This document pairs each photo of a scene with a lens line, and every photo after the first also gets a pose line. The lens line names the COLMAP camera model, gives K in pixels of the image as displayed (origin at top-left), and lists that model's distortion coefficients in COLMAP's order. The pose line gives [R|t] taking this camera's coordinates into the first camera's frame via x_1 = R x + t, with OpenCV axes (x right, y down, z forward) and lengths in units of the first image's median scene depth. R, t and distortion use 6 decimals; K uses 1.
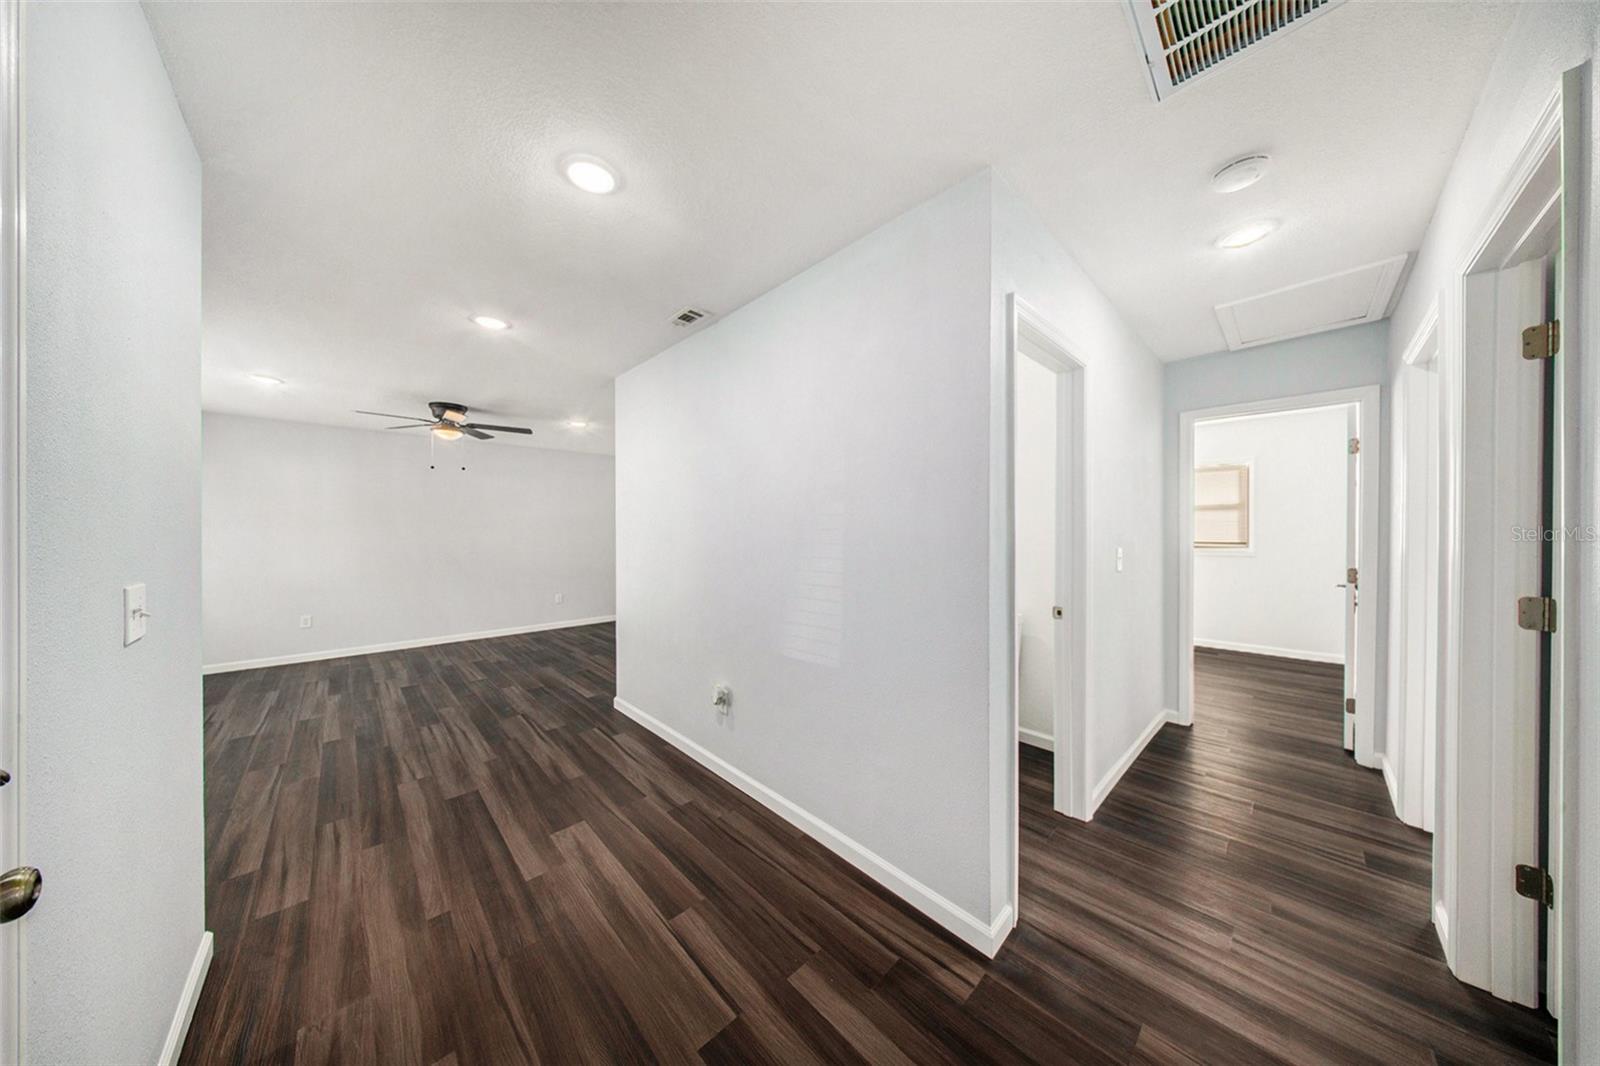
lens RADIAL K [[476.6, 0, 796.3], [0, 476.6, 535.6], [0, 0, 1]] dist [-0.001898, -0.000478]
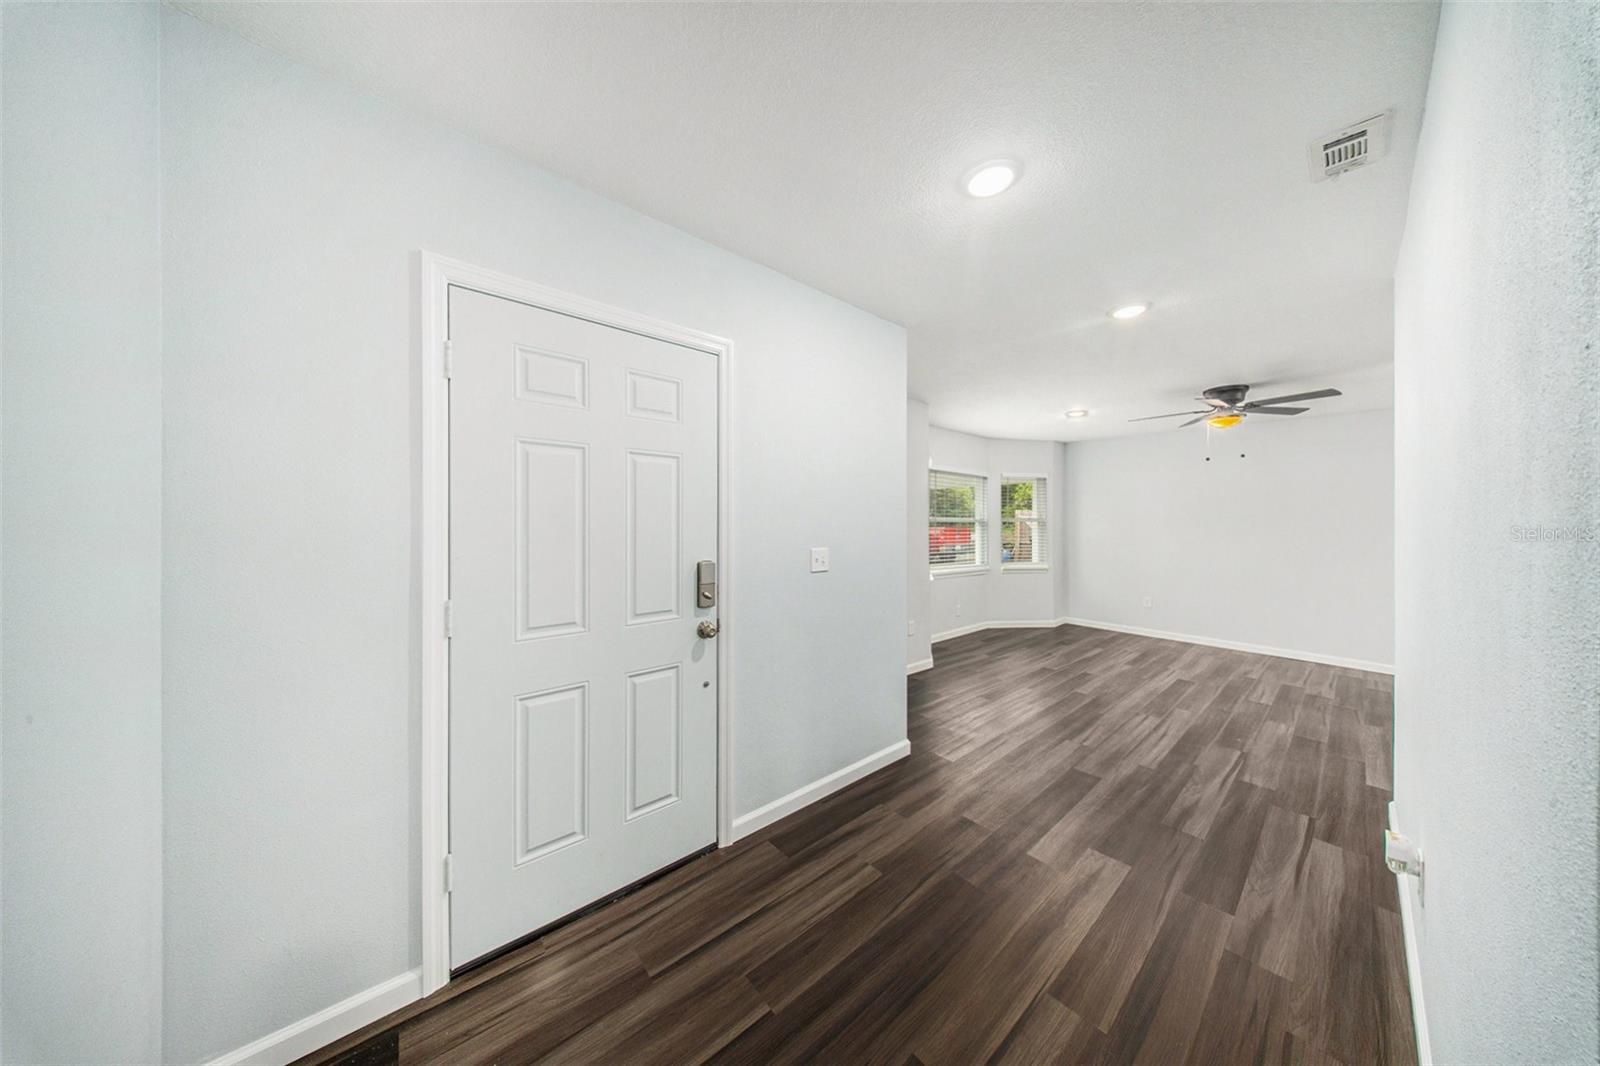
lens RADIAL K [[476.6, 0, 795.5], [0, 476.6, 522.7], [0, 0, 1]] dist [-0.001898, -0.000478]
pose [[-0.055862, 0.002856, -0.998434, 0.336943], [-0.017799, 0.999834, 0.003856, -0.006156], [0.998280, 0.017987, -0.055802, 0.341029]]
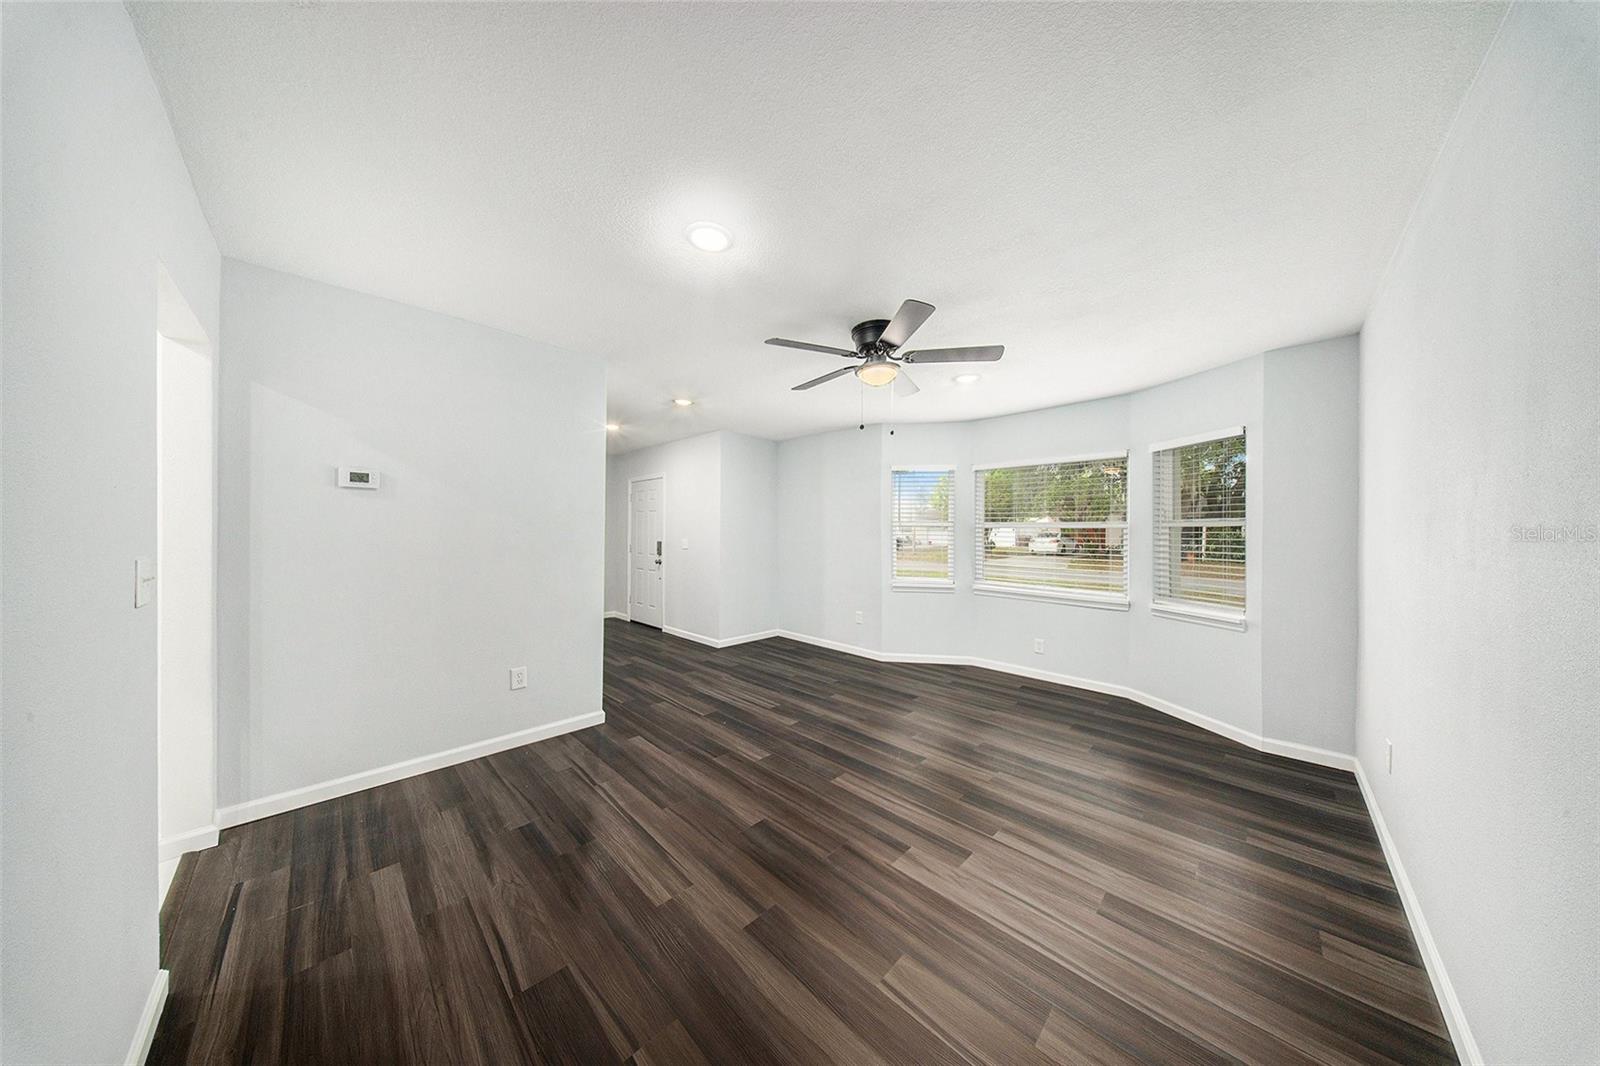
lens RADIAL K [[476.6, 0, 807.2], [0, 476.6, 532.4], [0, 0, 1]] dist [-0.001898, -0.000478]
pose [[-0.999072, -0.003259, -0.042948, -0.924375], [-0.003694, 0.999943, 0.010059, -0.011734], [0.042912, 0.010209, -0.999027, 2.436744]]
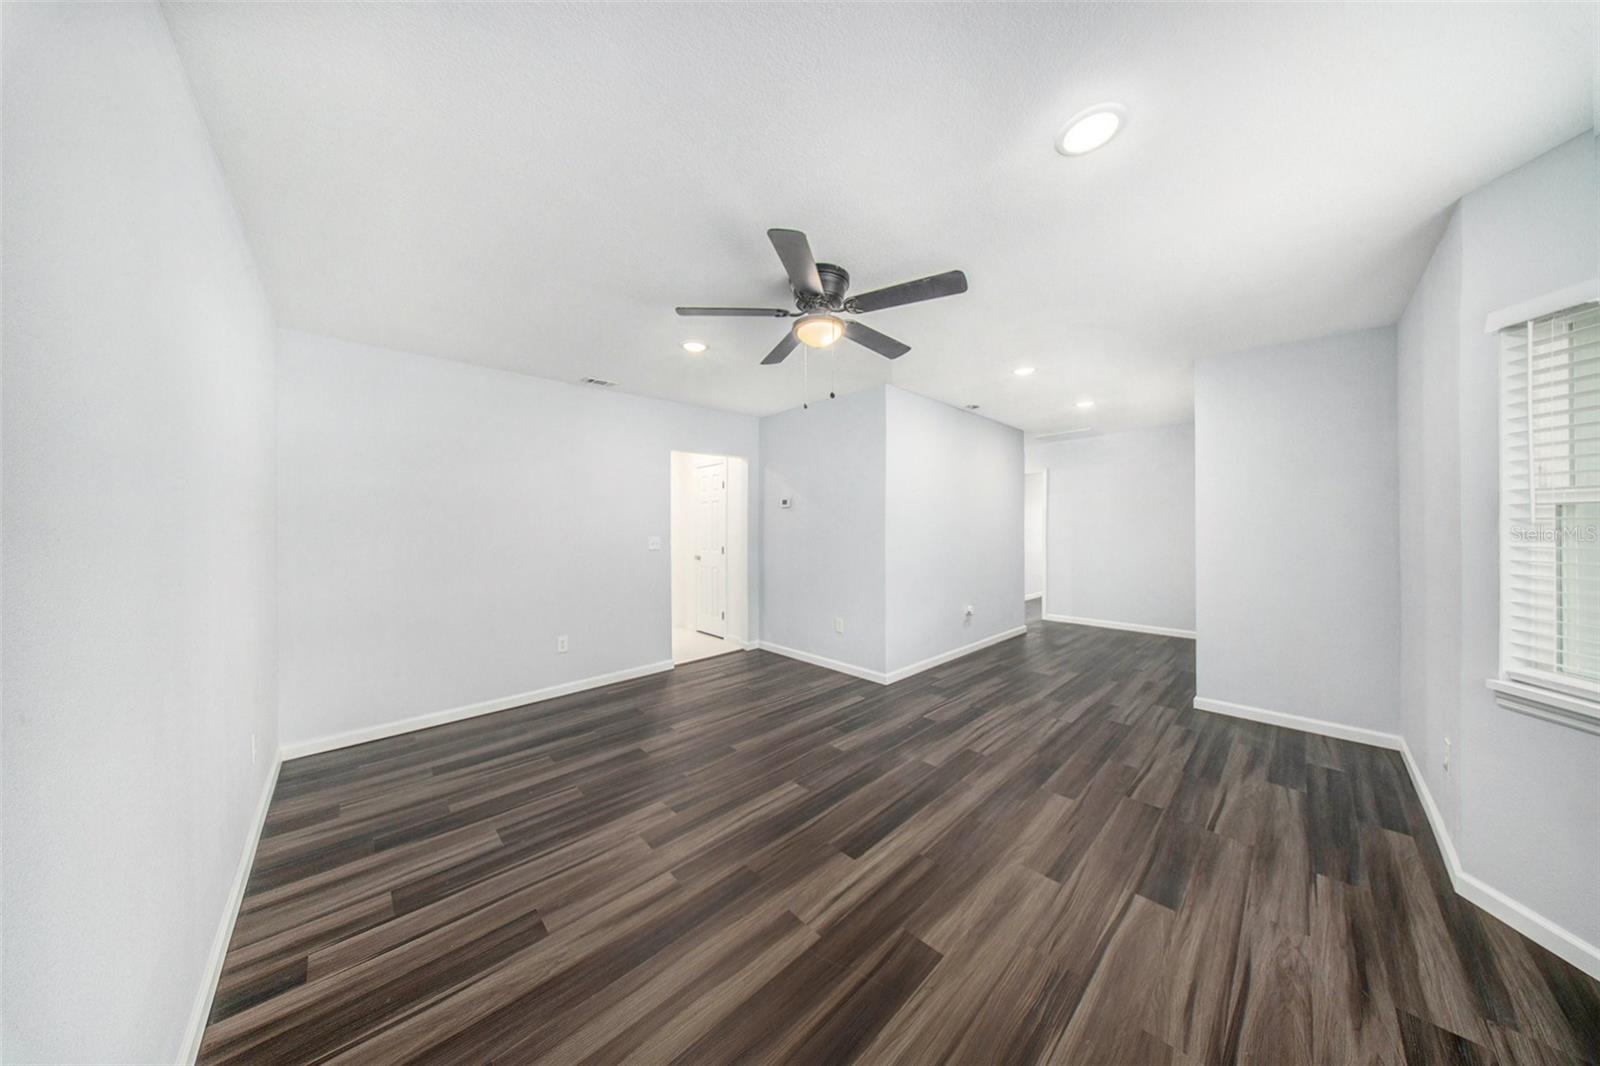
lens RADIAL K [[476.6, 0, 777.3], [0, 476.6, 532.7], [0, 0, 1]] dist [-0.001898, -0.000478]
pose [[0.026920, -0.006453, 0.999617, -1.881249], [0.018238, 0.999816, 0.005963, 0.001875], [-0.999471, 0.018070, 0.027033, 1.543513]]
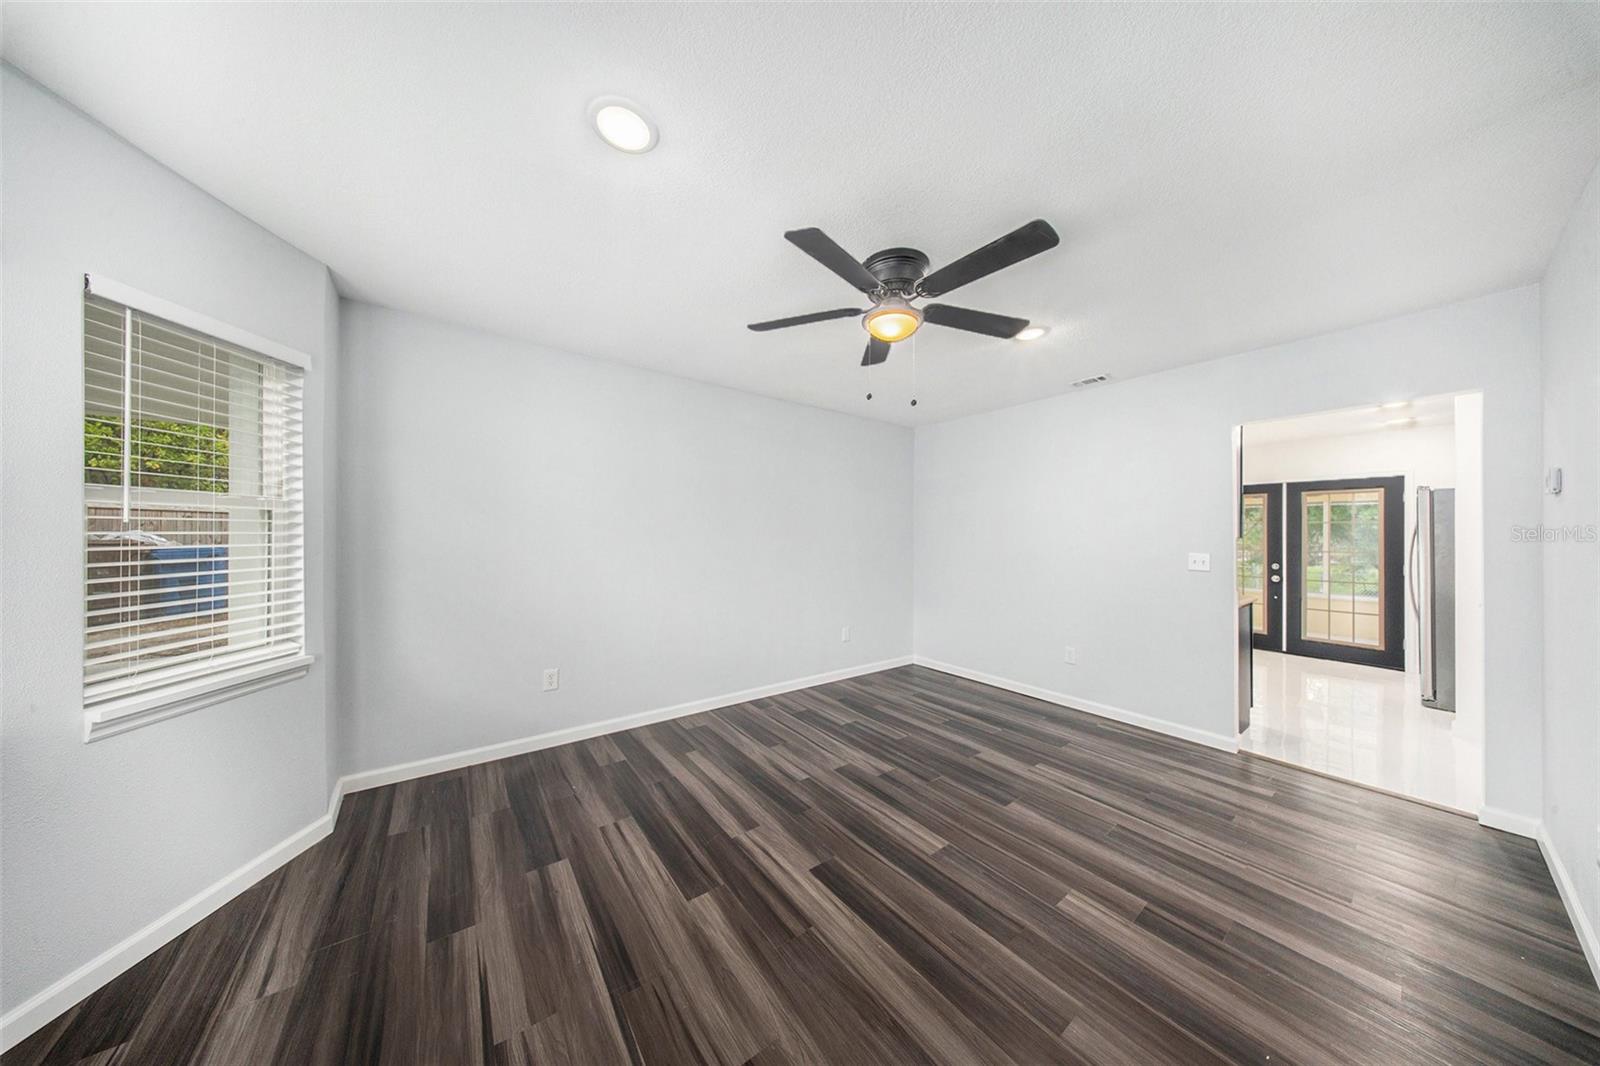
lens RADIAL K [[476.6, 0, 806.4], [0, 476.6, 528.7], [0, 0, 1]] dist [-0.001898, -0.000478]
pose [[0.994252, 0.019999, -0.105184, -1.159470], [-0.021280, 0.999712, -0.011075, -0.009845], [0.104932, 0.013250, 0.994391, 0.787321]]
